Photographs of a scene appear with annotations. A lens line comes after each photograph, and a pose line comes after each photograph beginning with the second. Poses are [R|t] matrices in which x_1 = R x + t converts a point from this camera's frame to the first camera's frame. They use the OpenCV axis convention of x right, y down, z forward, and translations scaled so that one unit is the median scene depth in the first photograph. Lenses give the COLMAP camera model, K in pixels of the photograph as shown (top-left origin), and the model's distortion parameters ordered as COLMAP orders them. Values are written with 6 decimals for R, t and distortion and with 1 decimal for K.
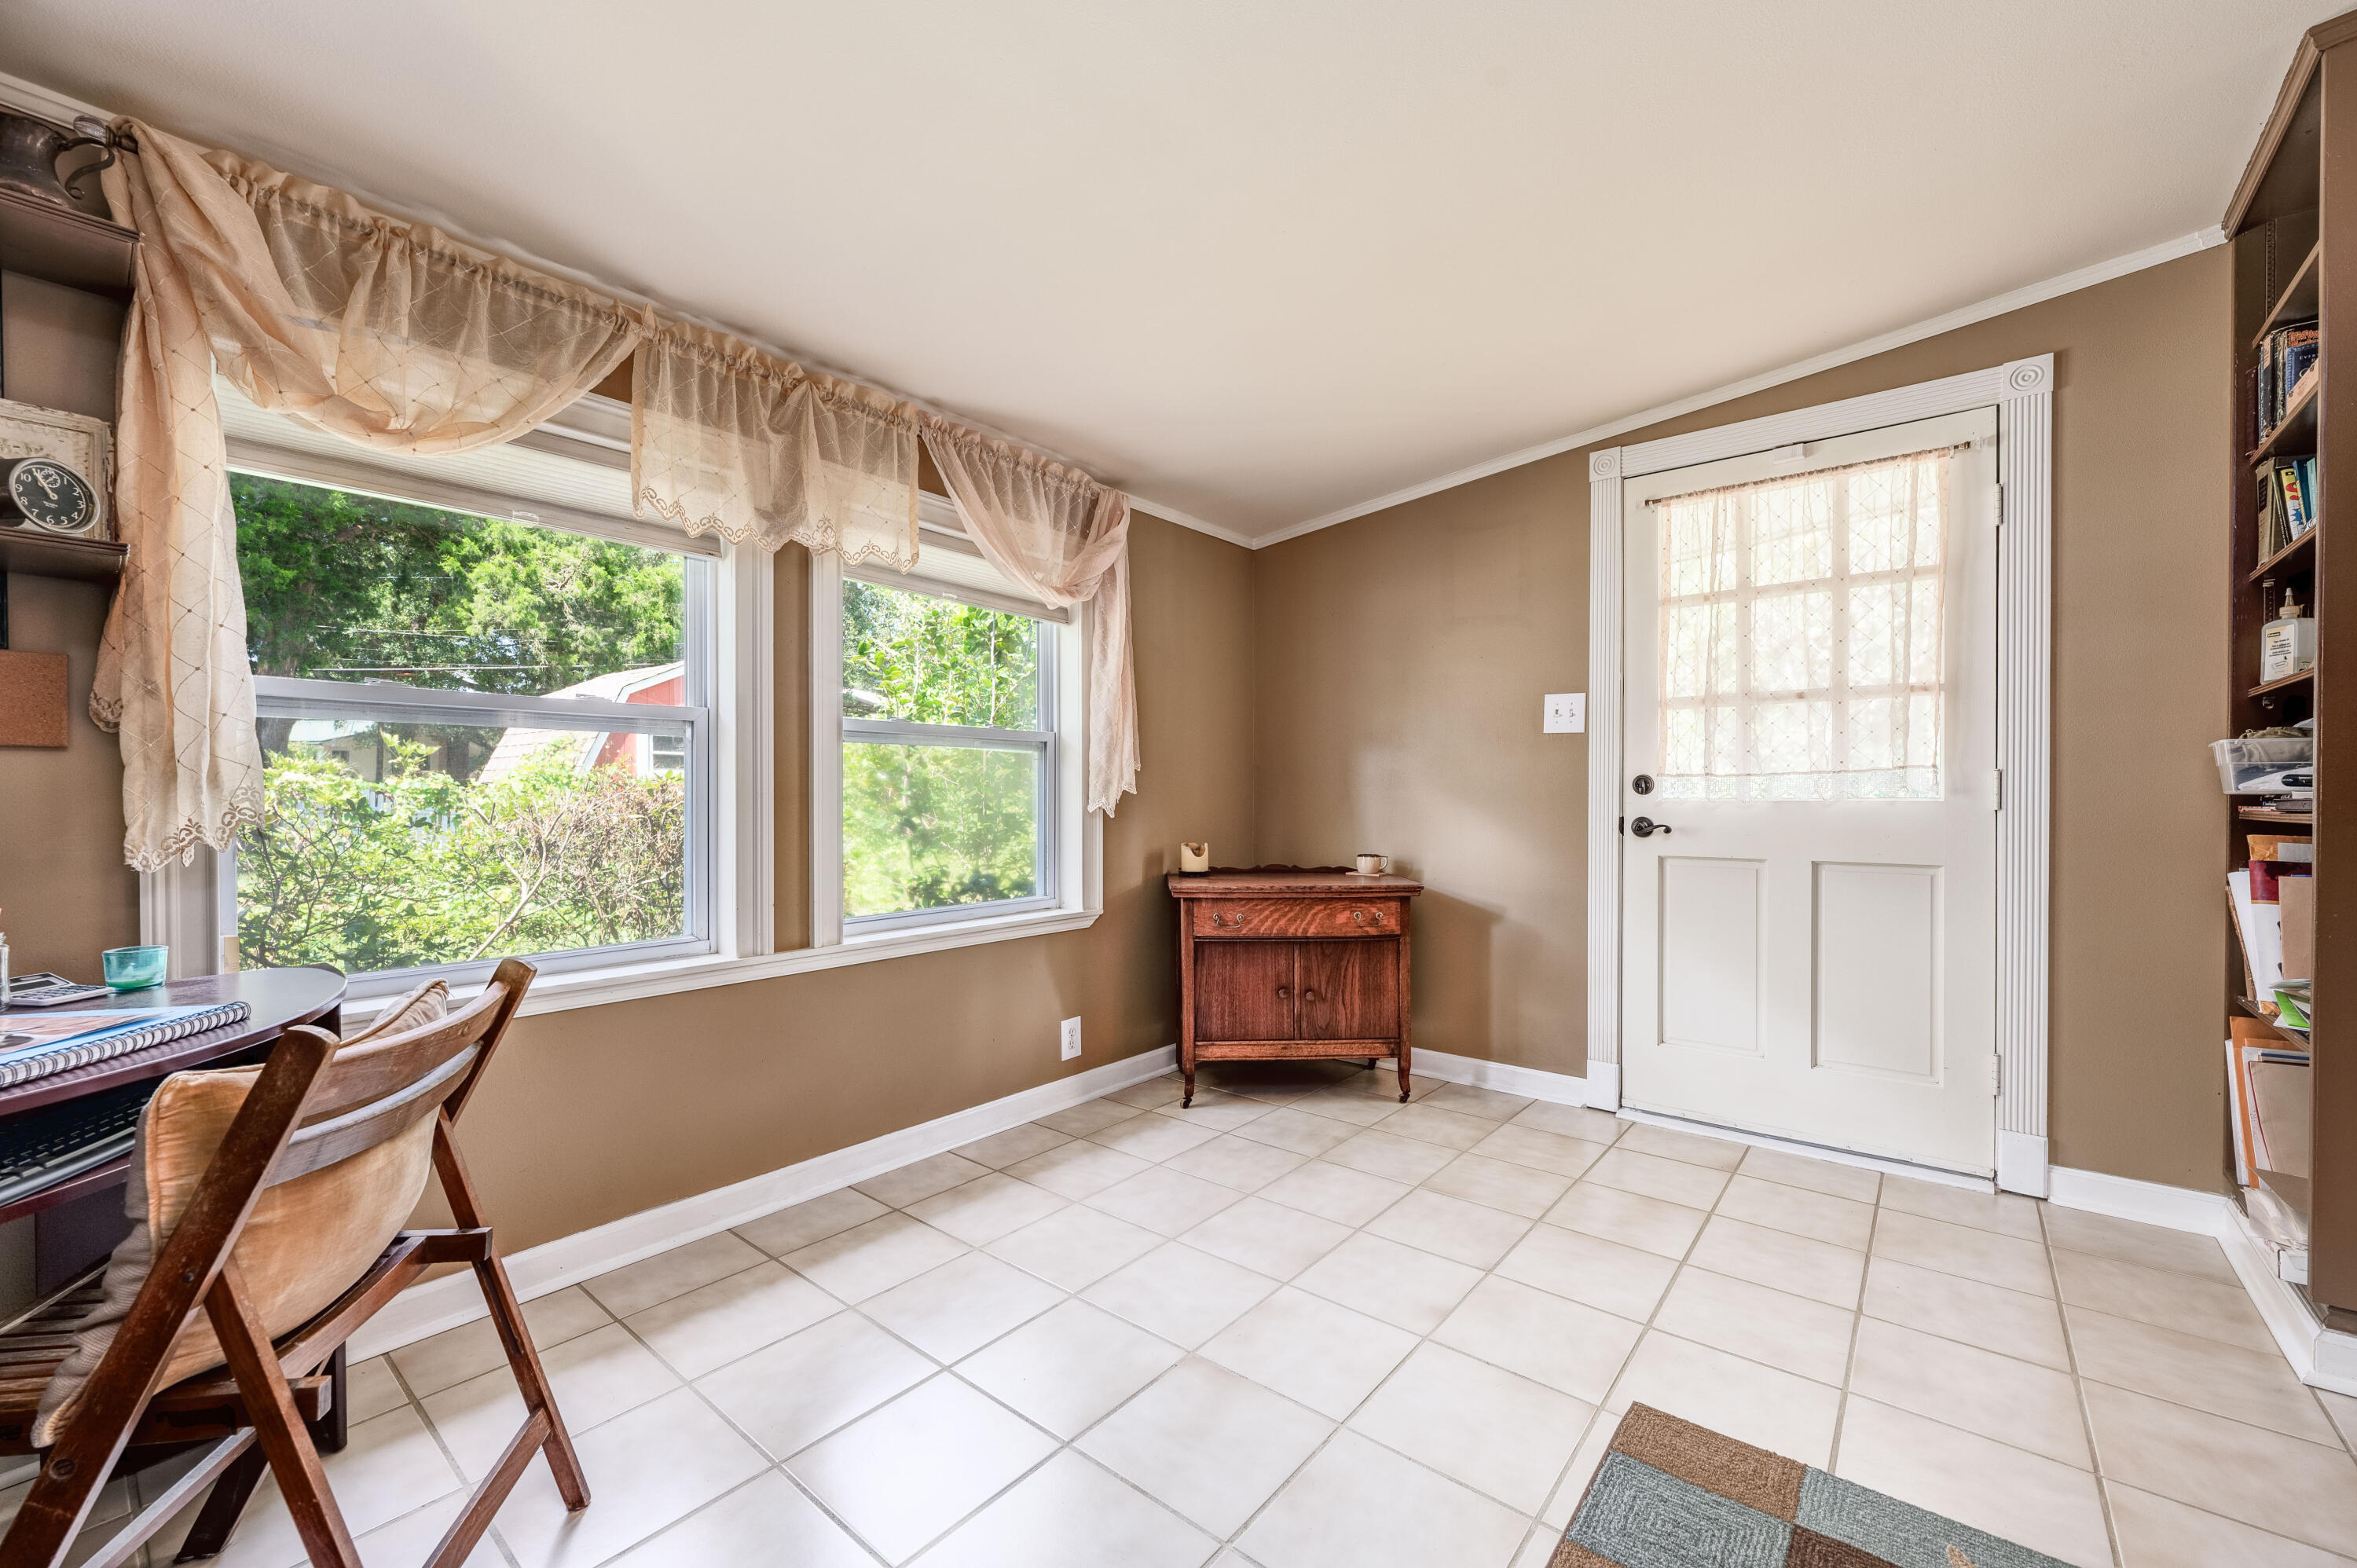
lens RADIAL K [[933.0, 0, 1186.5], [0, 933.0, 796.1], [0, 0, 1]] dist [0.001404, 0.000036]
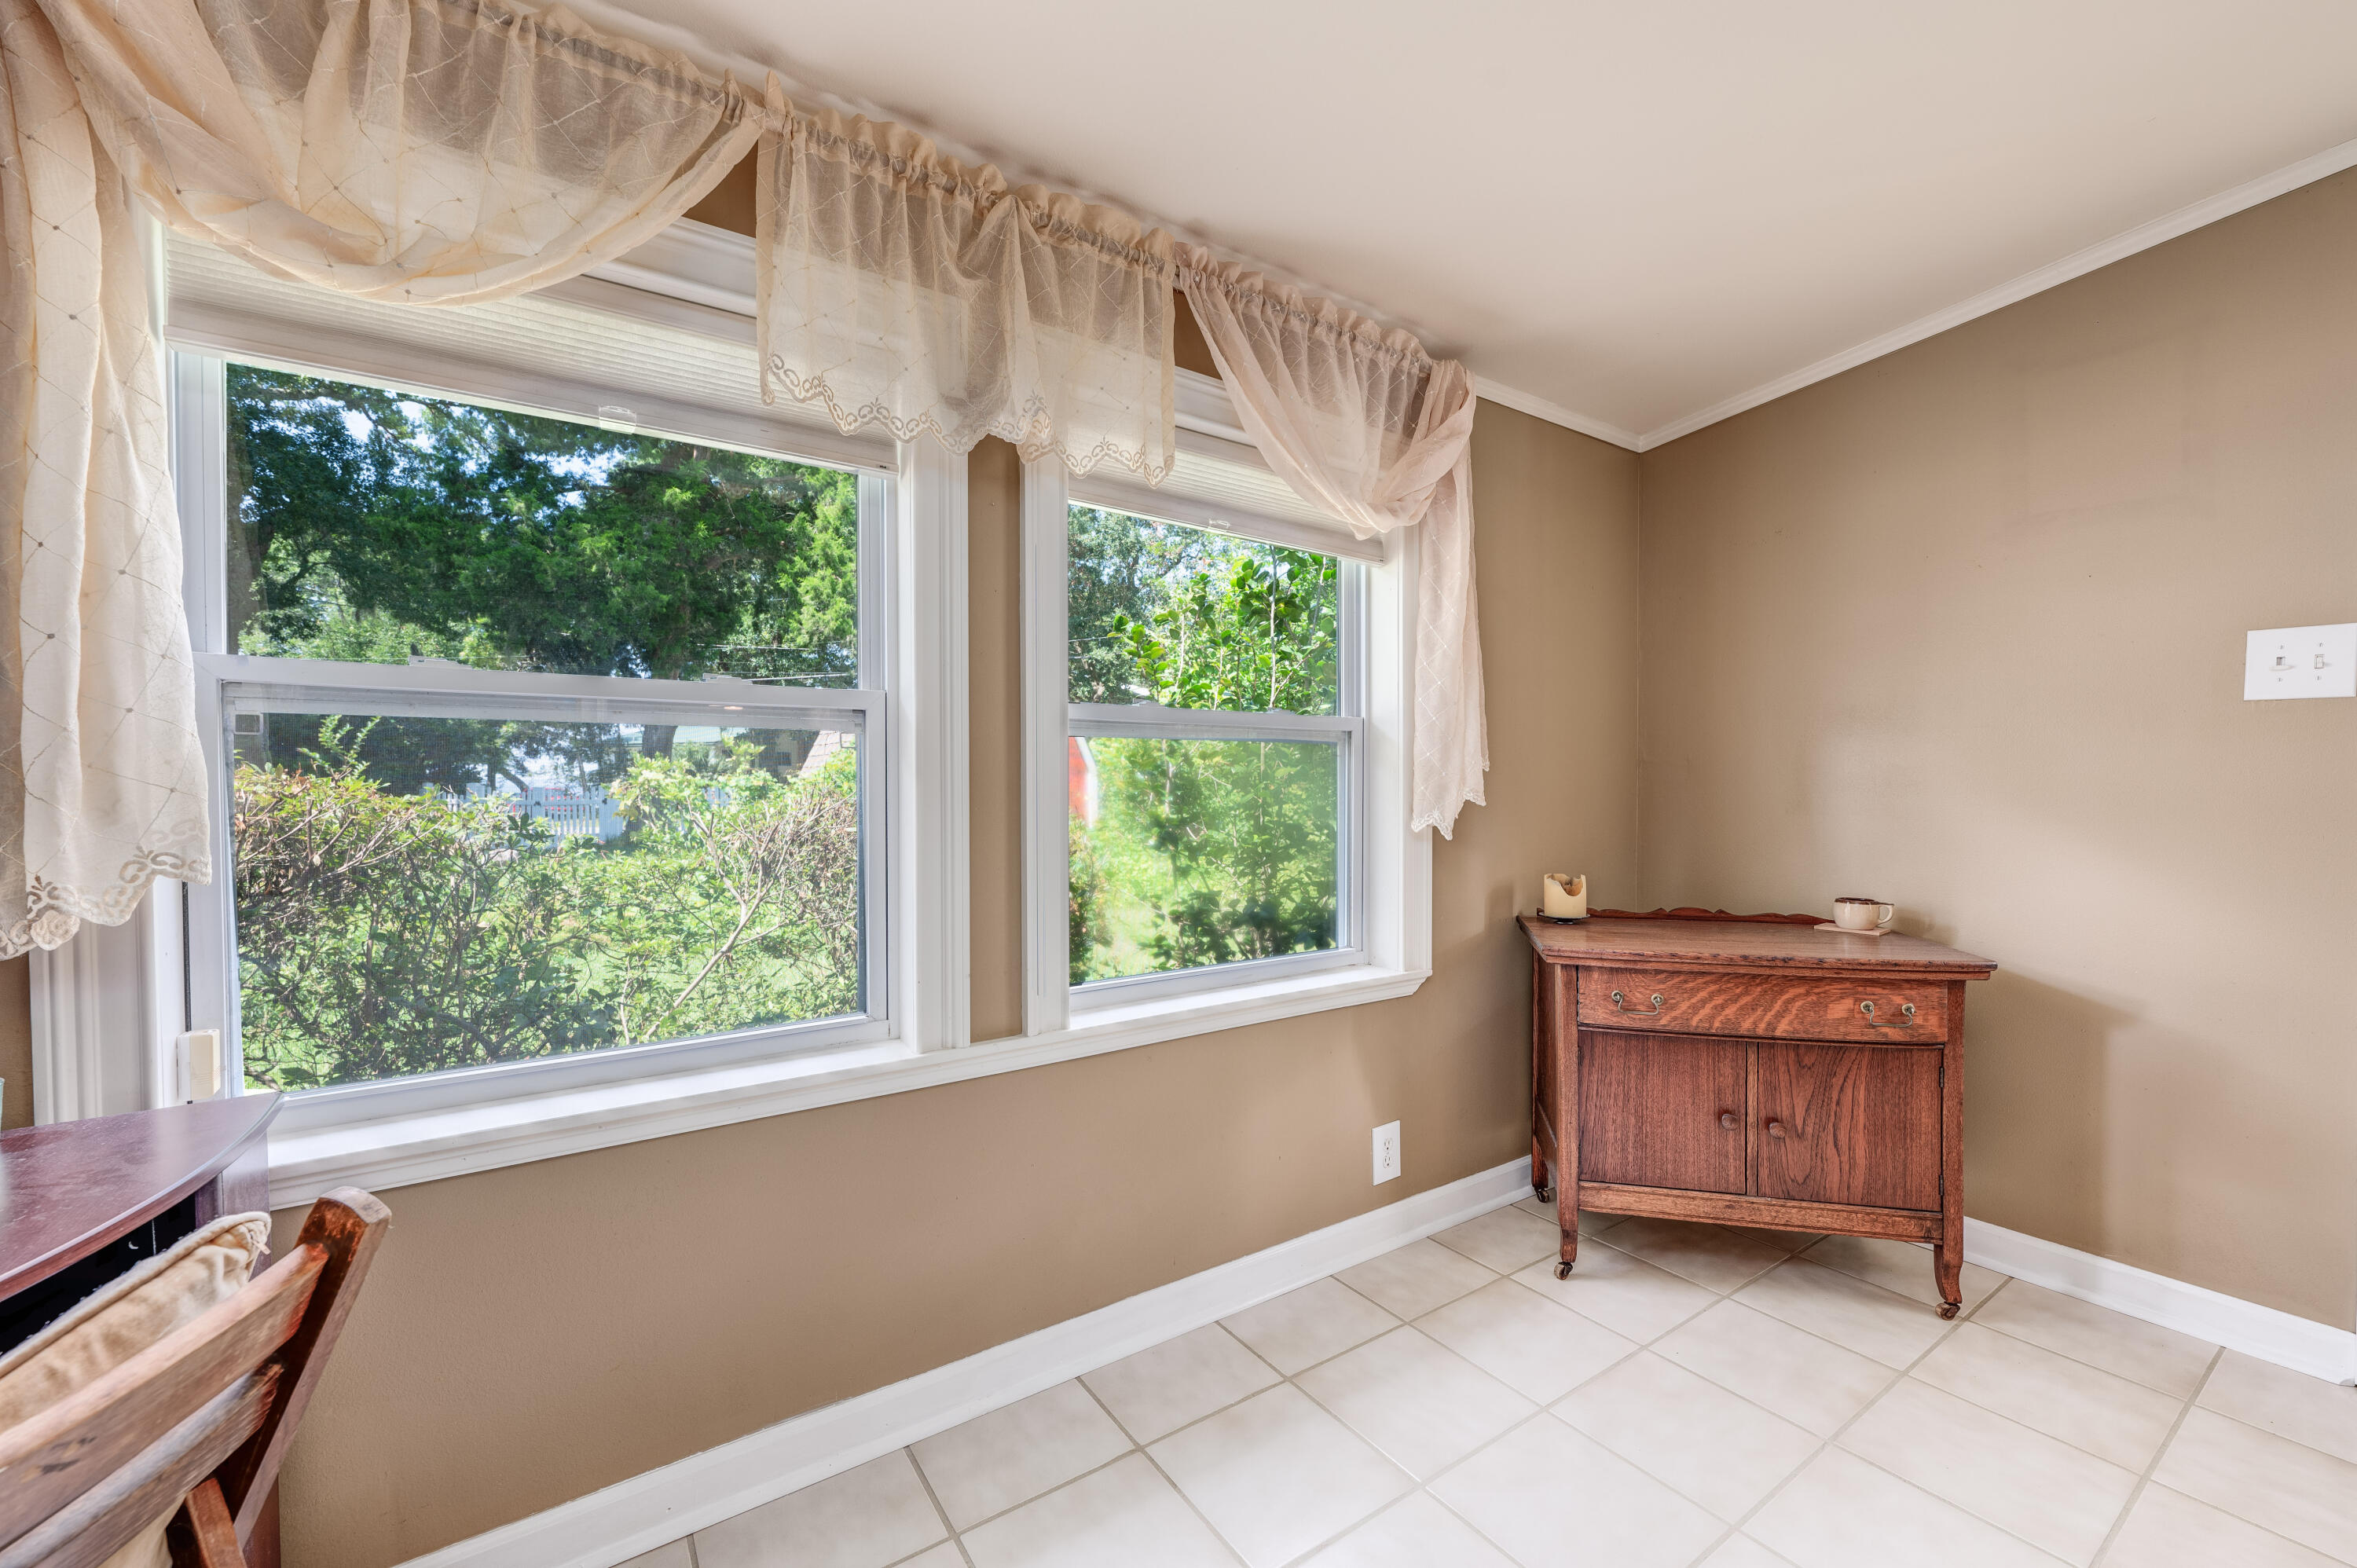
lens RADIAL K [[933.0, 0, 1176.8], [0, 933.0, 801.9], [0, 0, 1]] dist [0.001404, 0.000036]
pose [[0.956032, 0.004475, -0.293228, -0.070104], [0.000272, 0.999870, 0.016146, -0.016379], [0.293262, -0.015516, 0.955906, 0.286822]]
